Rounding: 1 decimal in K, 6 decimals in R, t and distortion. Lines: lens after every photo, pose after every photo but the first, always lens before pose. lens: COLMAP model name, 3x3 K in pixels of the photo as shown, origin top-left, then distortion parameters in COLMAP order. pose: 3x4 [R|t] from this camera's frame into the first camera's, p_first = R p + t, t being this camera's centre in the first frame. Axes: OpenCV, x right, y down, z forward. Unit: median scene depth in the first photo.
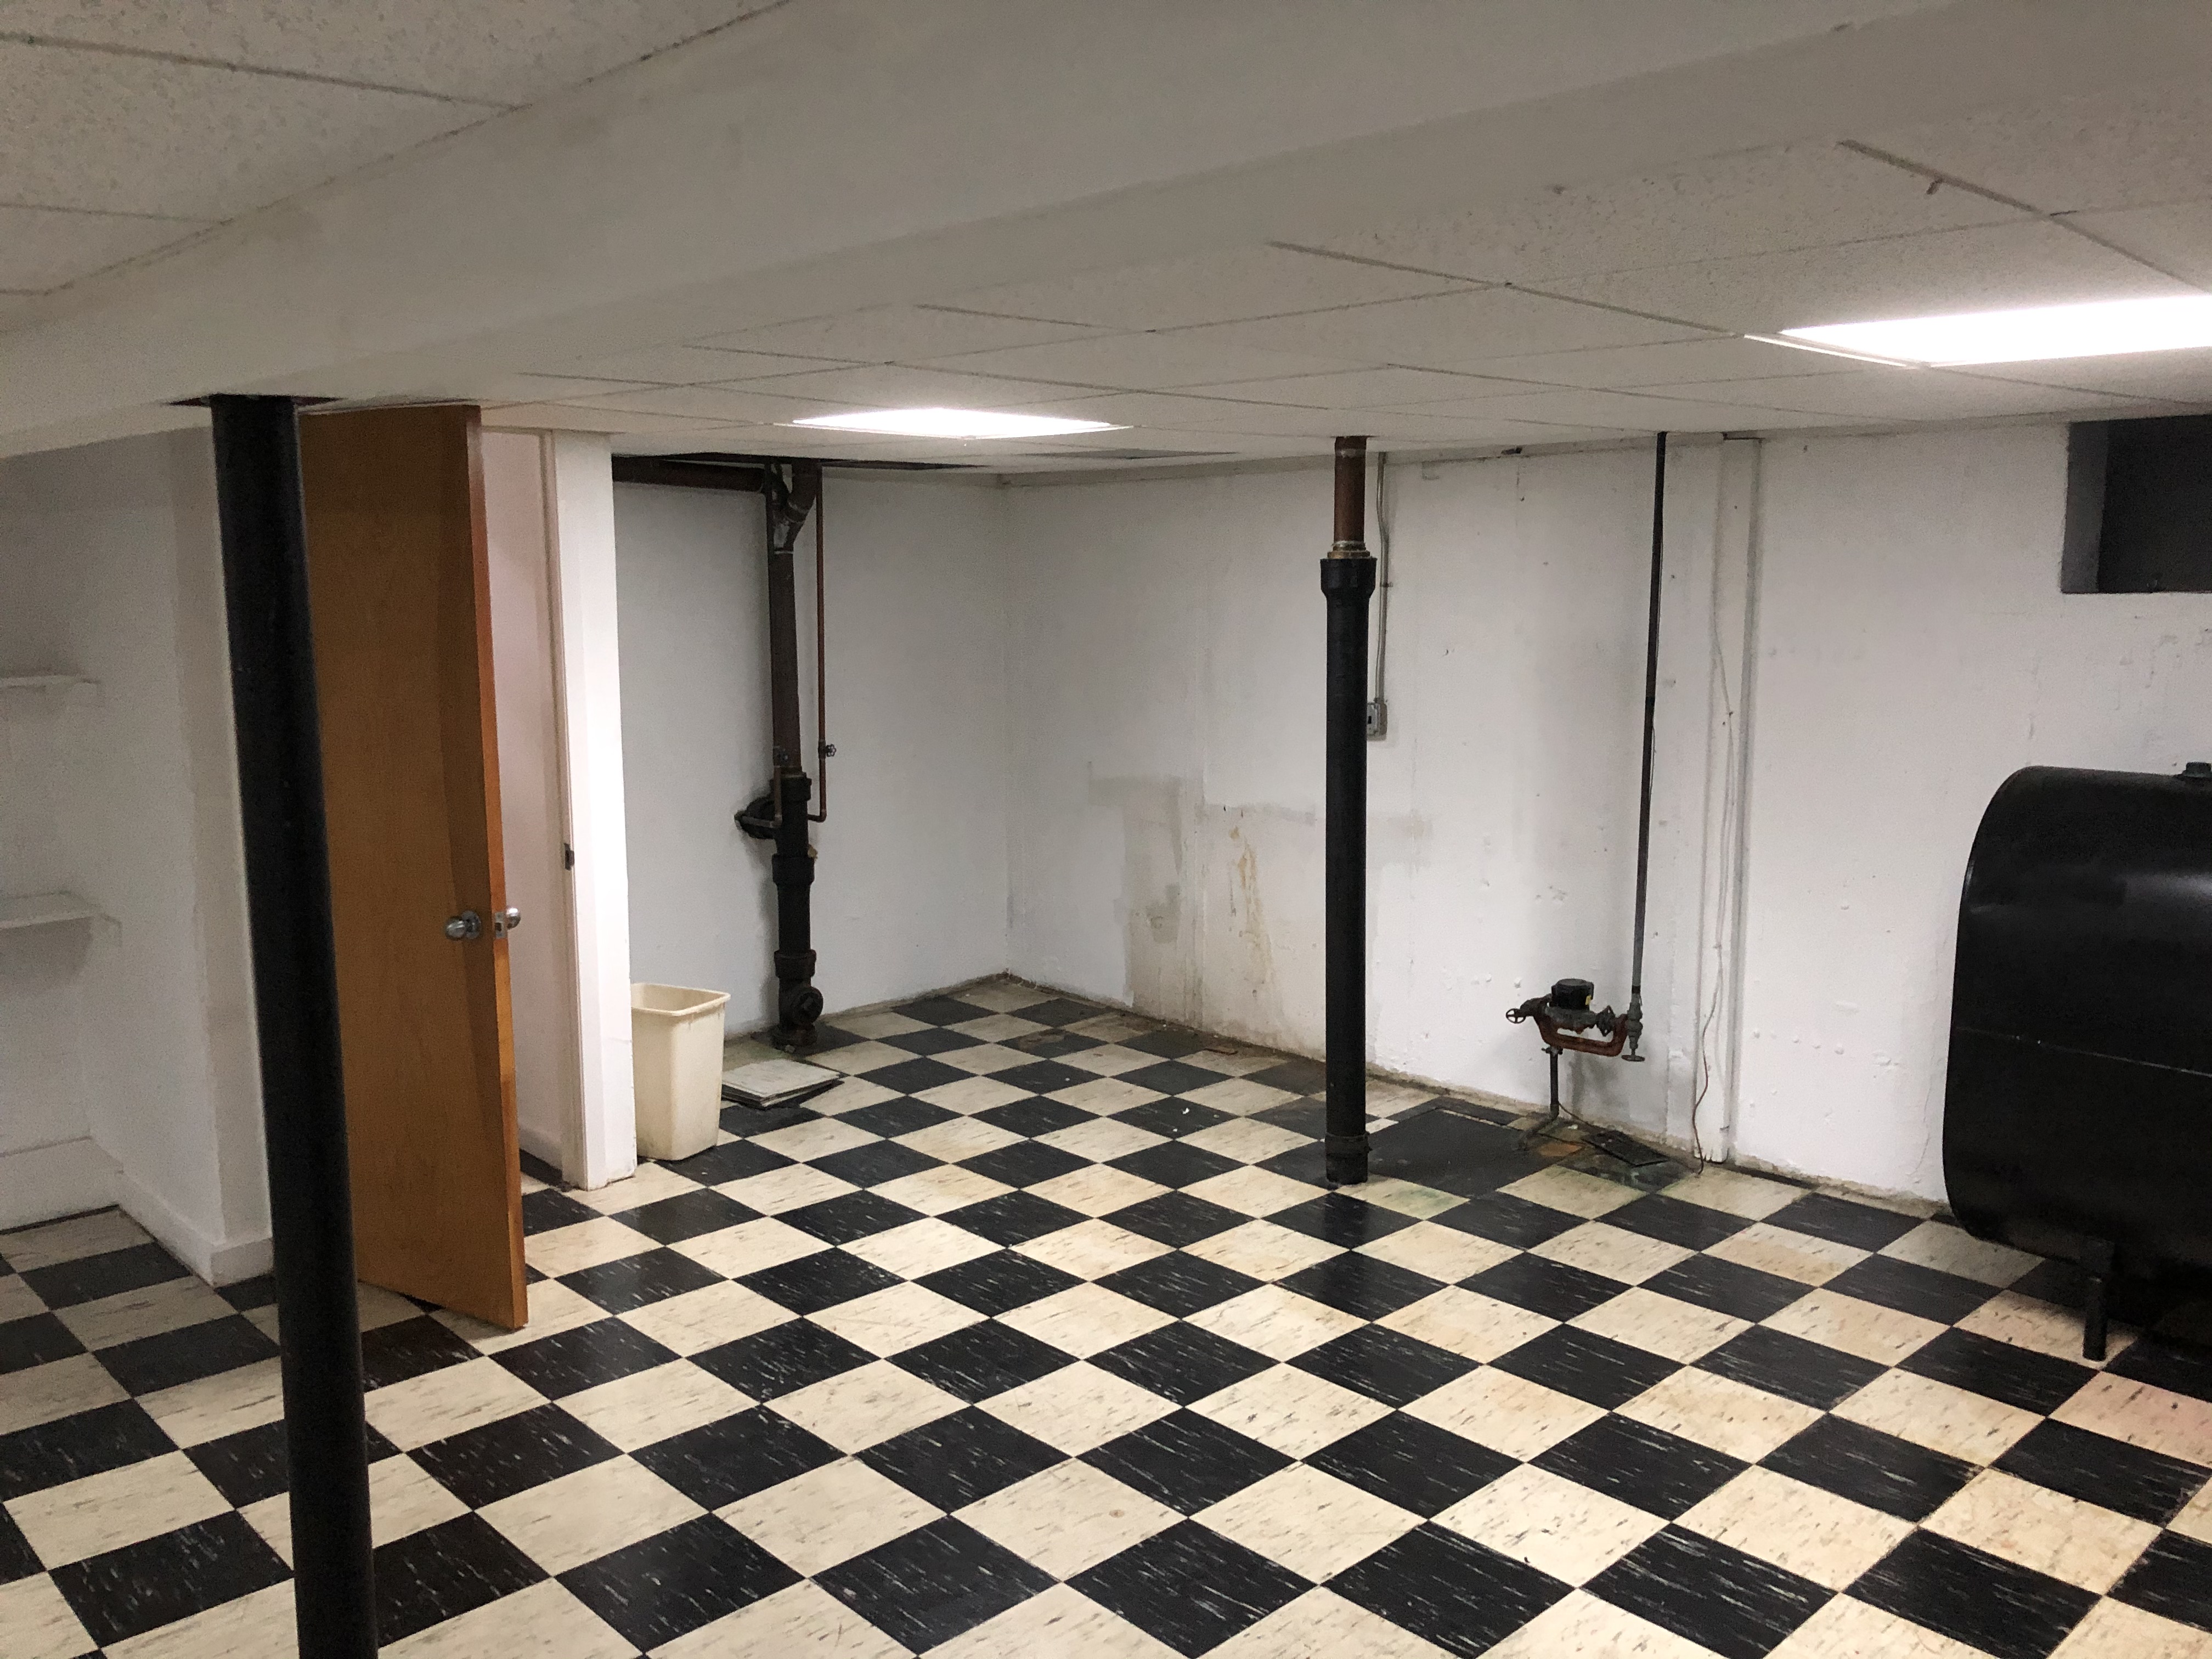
lens RADIAL K [[1829.5, 0, 1106.0], [0, 1829.5, 829.5], [0, 0, 1]] dist [0.037848, -0.011144]
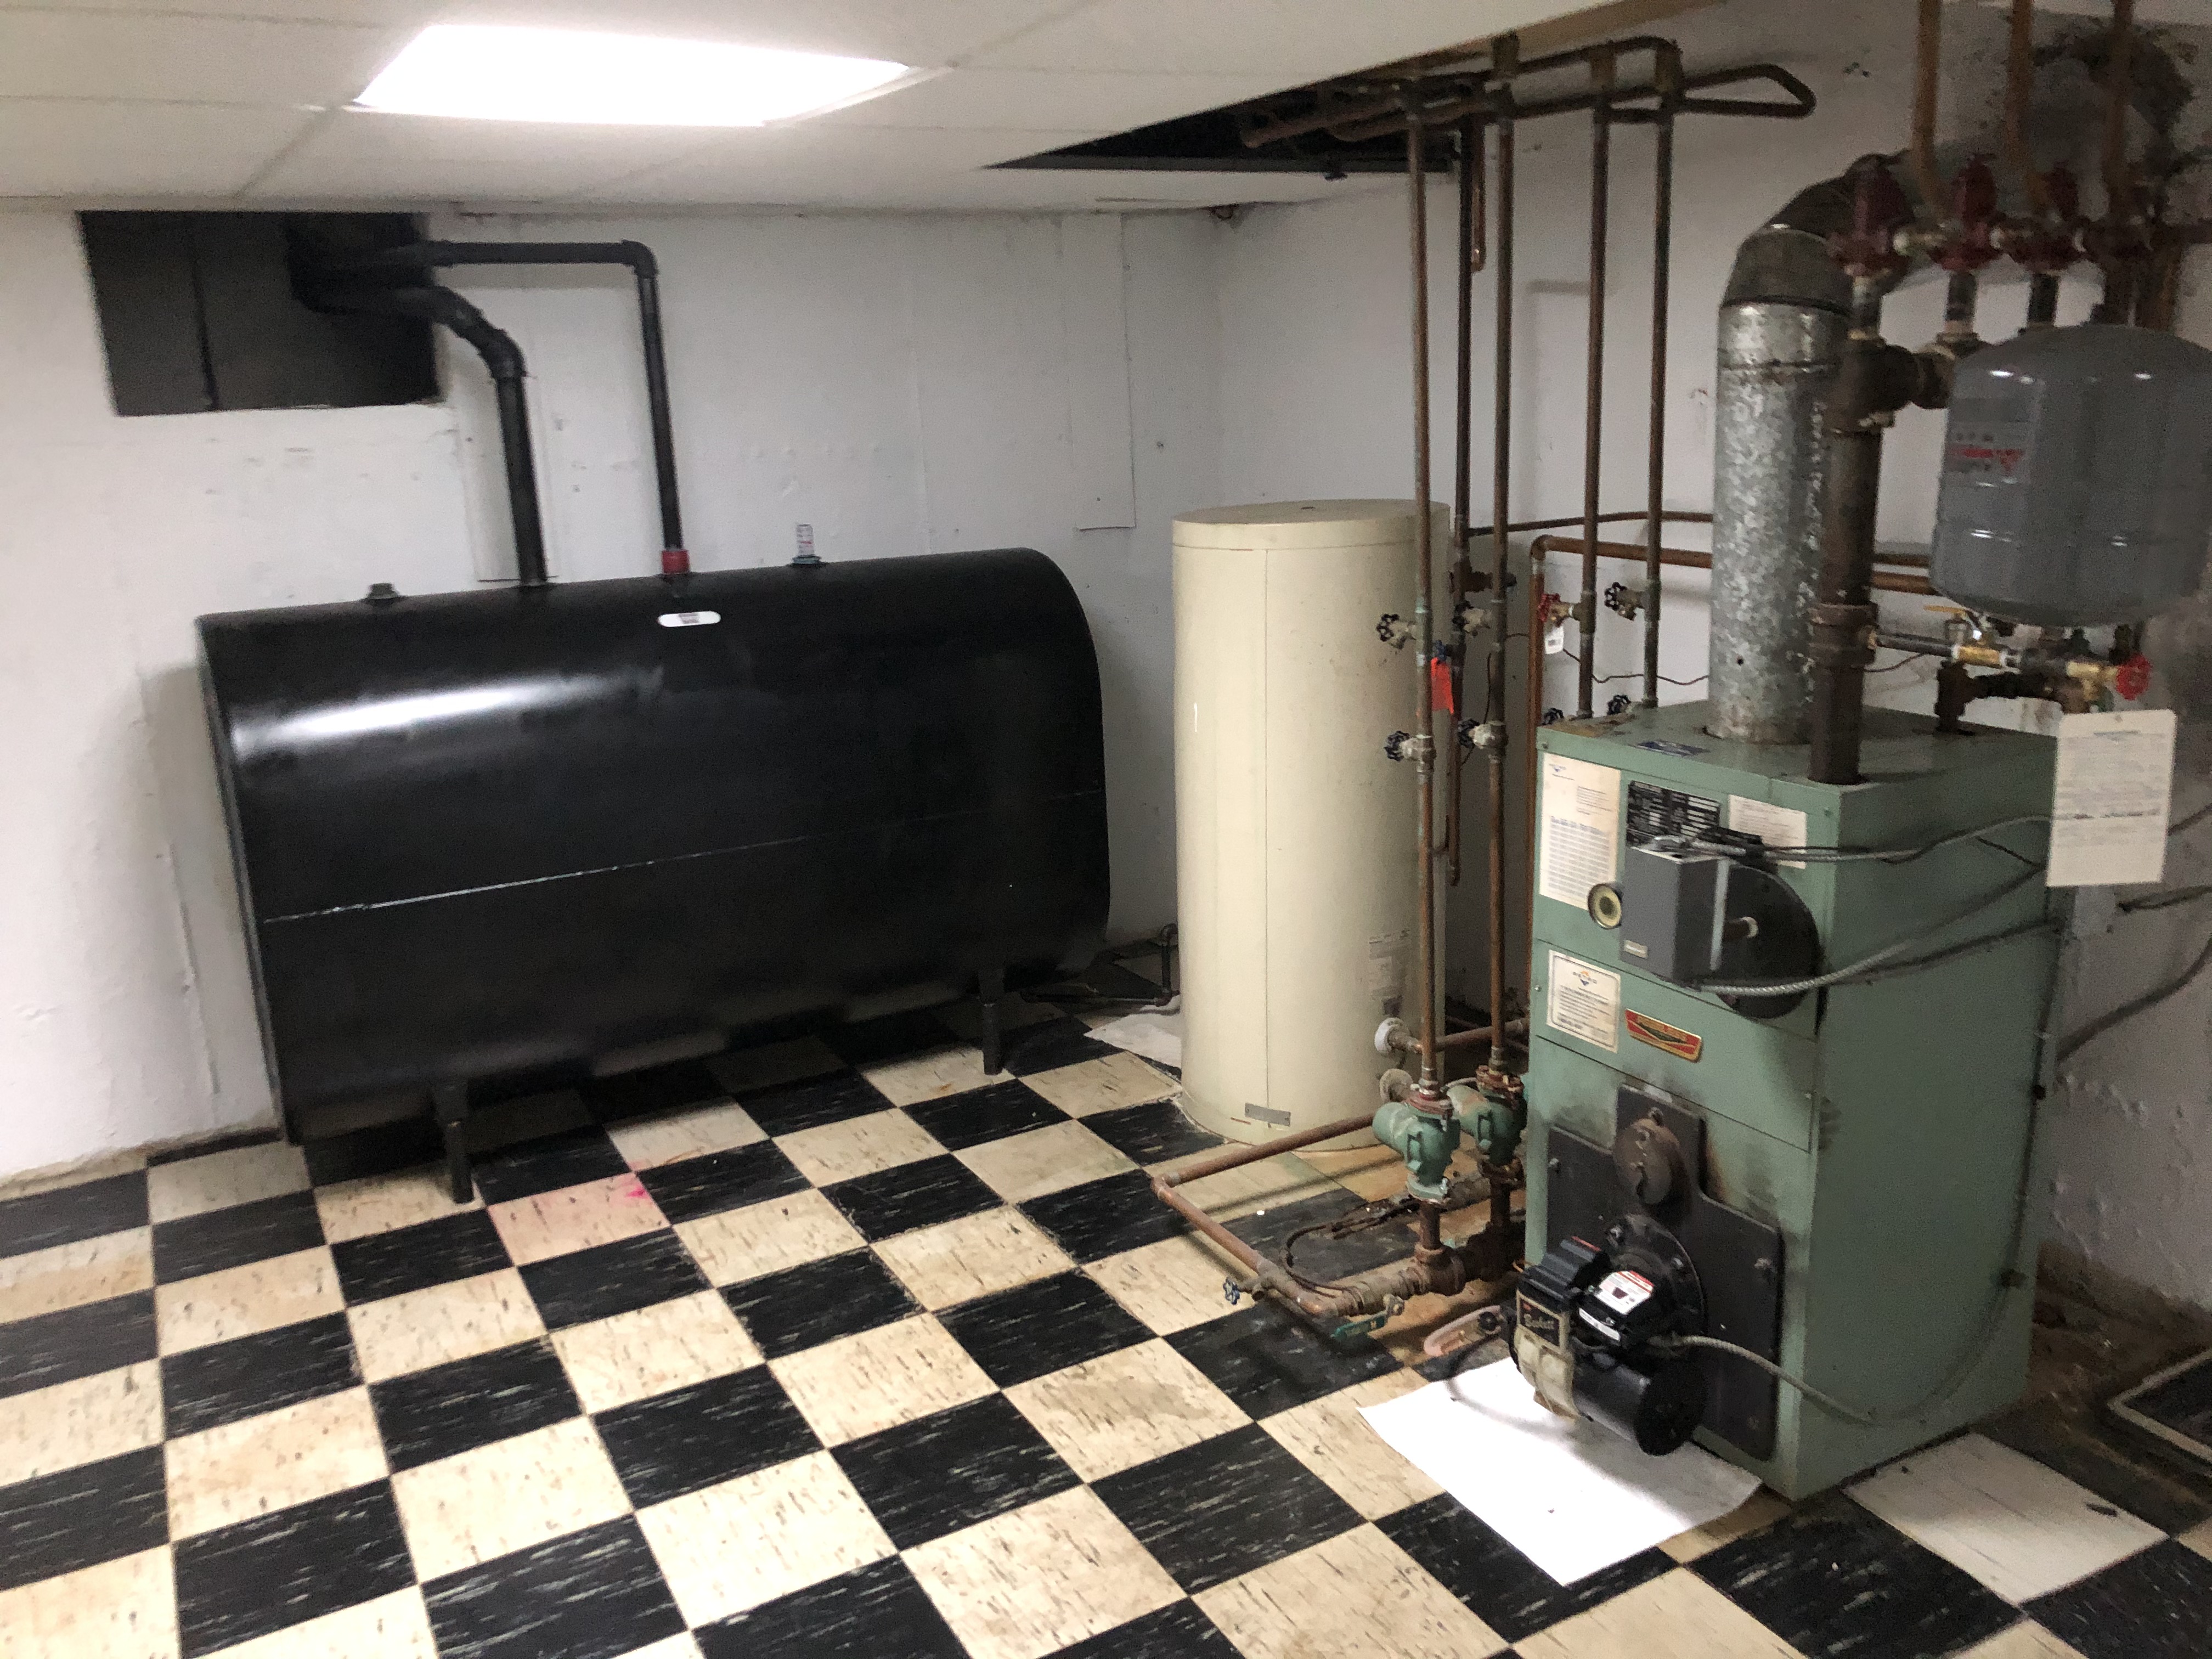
lens RADIAL K [[1829.5, 0, 1106.0], [0, 1829.5, 829.5], [0, 0, 1]] dist [0.037848, -0.011144]
pose [[0.264886, -0.247172, 0.932063, -0.235286], [0.181204, 0.962129, 0.203648, -0.039171], [-0.947101, 0.114950, 0.299643, 0.374213]]
